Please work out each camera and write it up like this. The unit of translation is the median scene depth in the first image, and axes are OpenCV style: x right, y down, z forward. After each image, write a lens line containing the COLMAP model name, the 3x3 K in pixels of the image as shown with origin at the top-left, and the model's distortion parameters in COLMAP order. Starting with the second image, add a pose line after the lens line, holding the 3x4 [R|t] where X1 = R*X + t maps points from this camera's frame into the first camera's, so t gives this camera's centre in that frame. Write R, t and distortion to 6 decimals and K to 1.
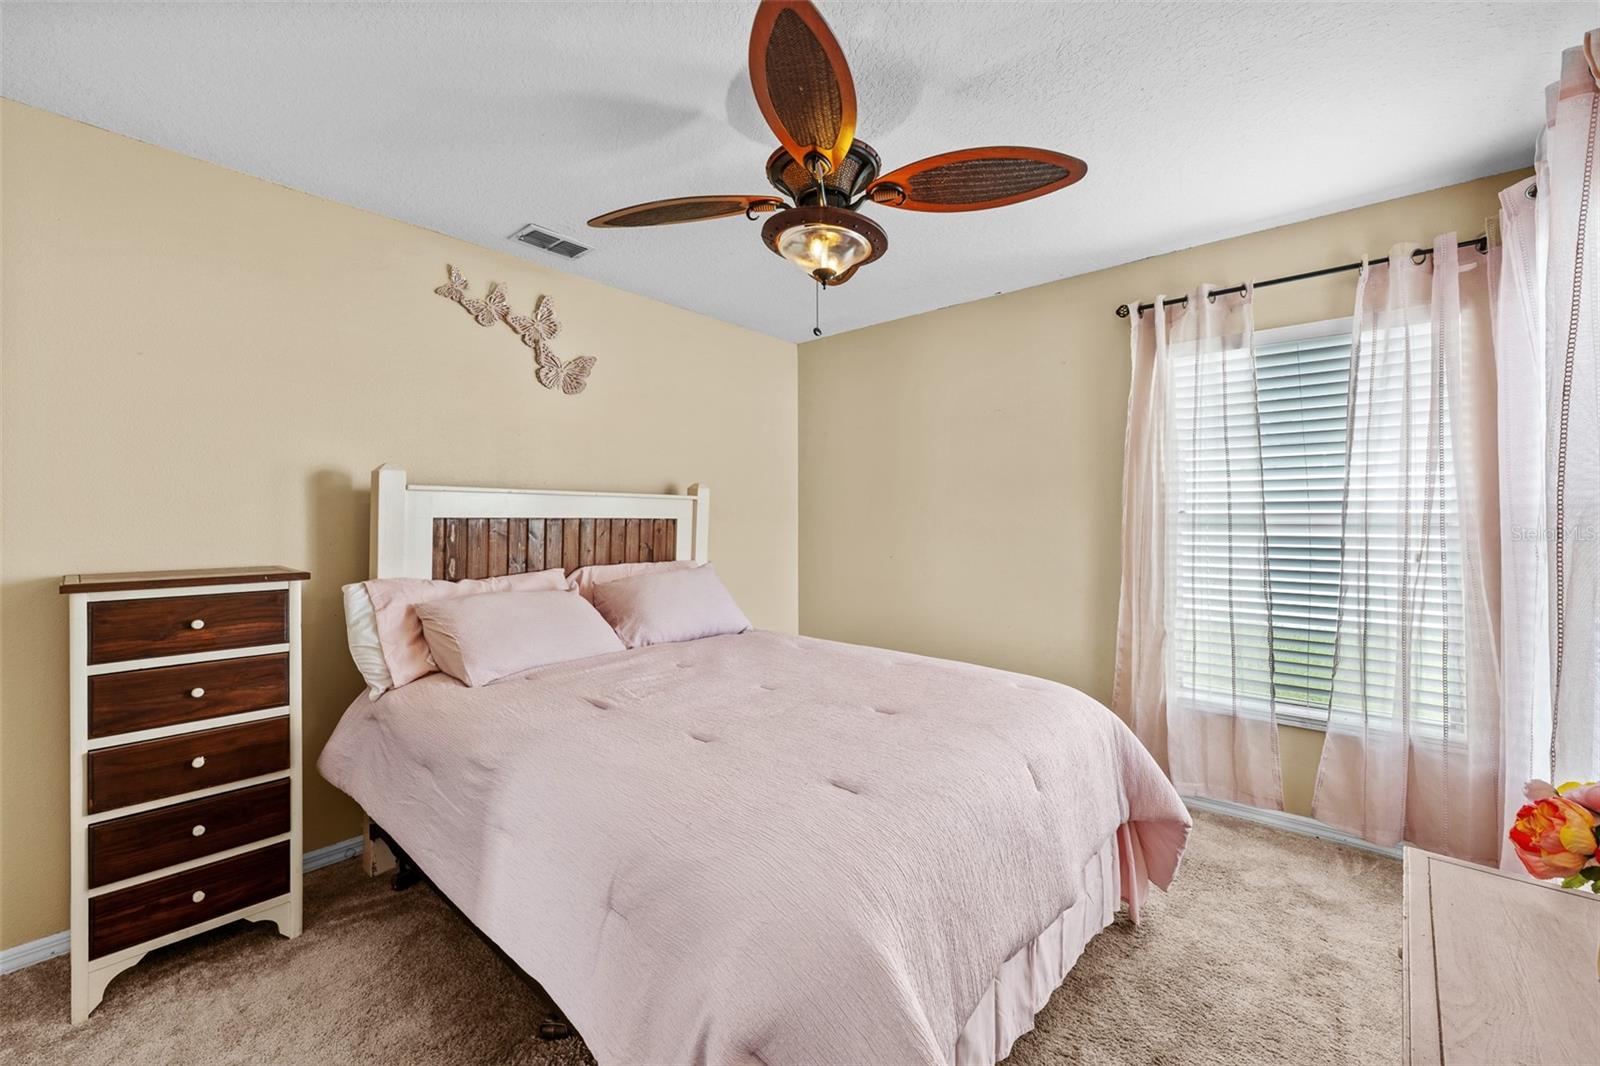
lens RADIAL K [[647.0, 0, 798.7], [0, 647.0, 517.3], [0, 0, 1]] dist [-0.000241, 0.000024]
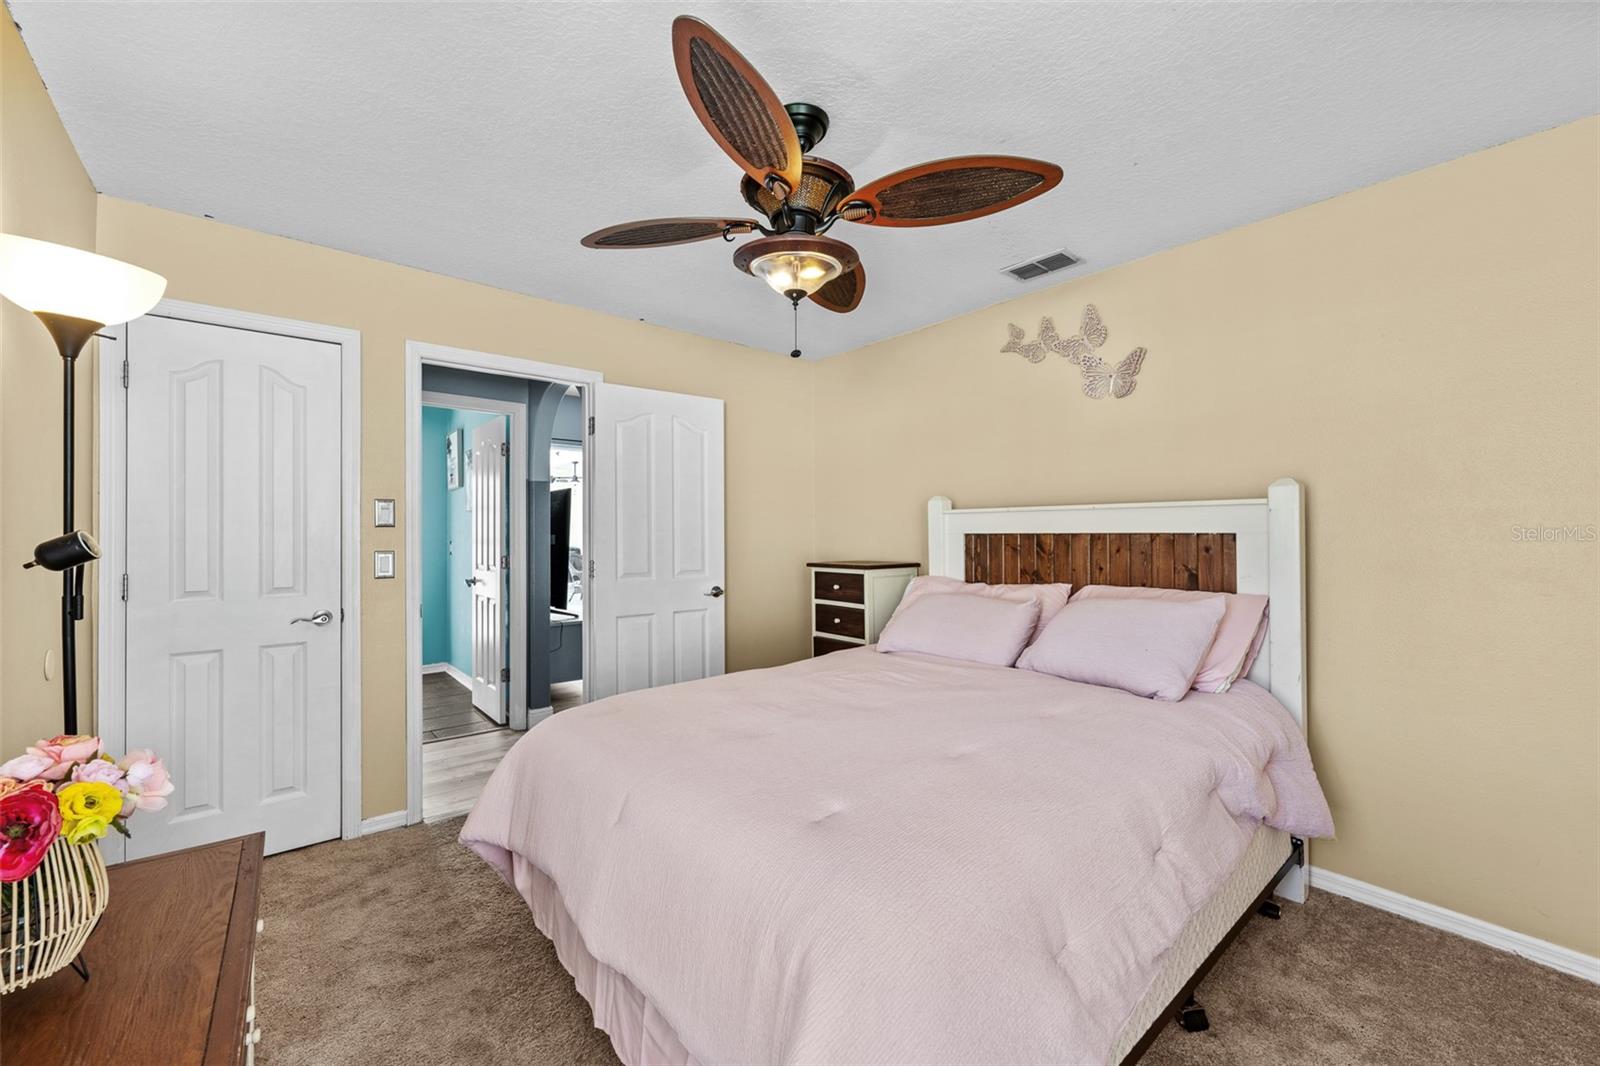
lens RADIAL K [[634.0, 0, 798.9], [0, 634.0, 533.4], [0, 0, 1]] dist [-0.000407, 0.000002]
pose [[-0.151547, 0.001785, -0.988448, 0.663196], [0.009811, 0.999952, 0.000301, -0.002569], [0.988401, -0.009652, -0.151558, 0.750906]]
